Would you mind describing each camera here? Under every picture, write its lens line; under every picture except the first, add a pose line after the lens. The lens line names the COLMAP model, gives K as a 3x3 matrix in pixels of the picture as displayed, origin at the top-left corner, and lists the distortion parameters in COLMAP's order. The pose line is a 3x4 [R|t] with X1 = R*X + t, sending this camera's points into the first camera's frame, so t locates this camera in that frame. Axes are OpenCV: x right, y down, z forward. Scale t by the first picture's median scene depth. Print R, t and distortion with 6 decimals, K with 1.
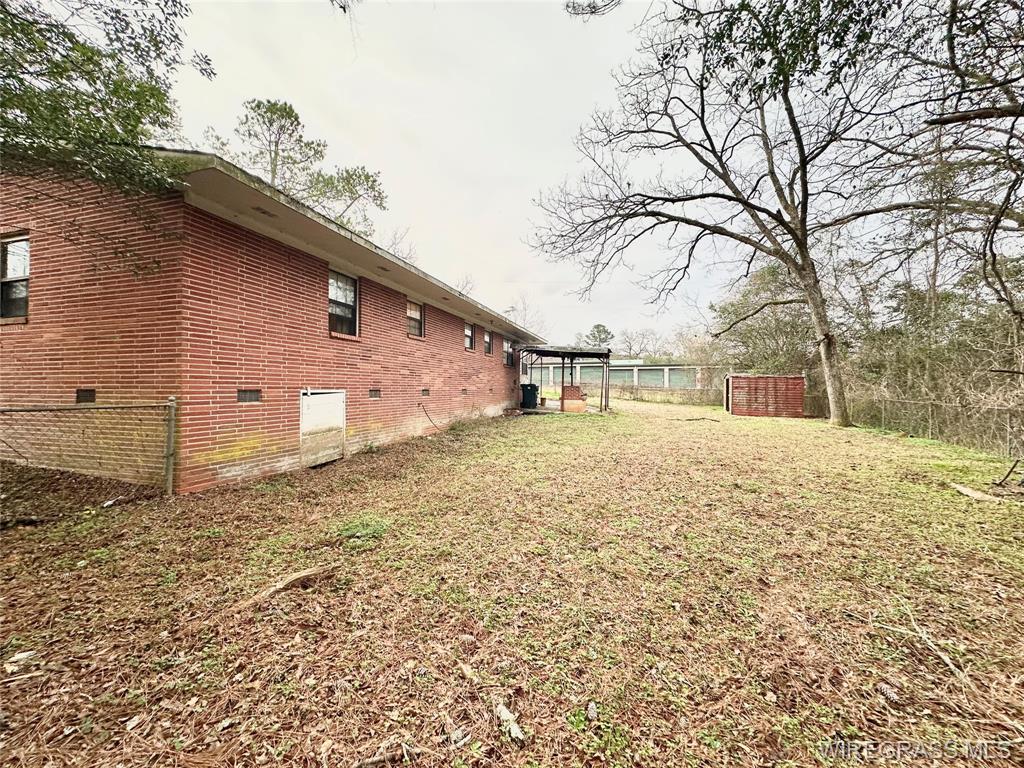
lens RADIAL K [[411.5, 0, 514.1], [0, 411.5, 389.0], [0, 0, 1]] dist [0.004134, 0.000587]
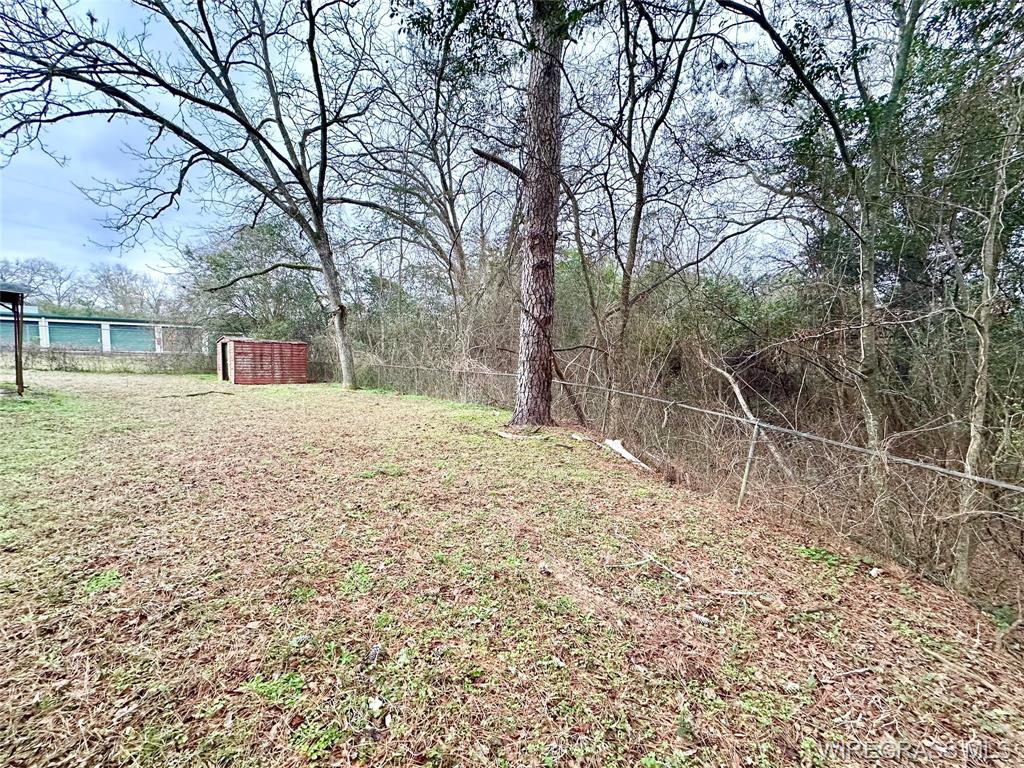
lens RADIAL K [[411.5, 0, 512.0], [0, 411.5, 383.7], [0, 0, 1]] dist [0.004134, 0.000587]
pose [[0.390029, -0.067210, 0.918347, -0.061322], [-0.006635, 0.997102, 0.075792, -0.012531], [-0.920779, -0.035654, 0.388452, 0.148805]]
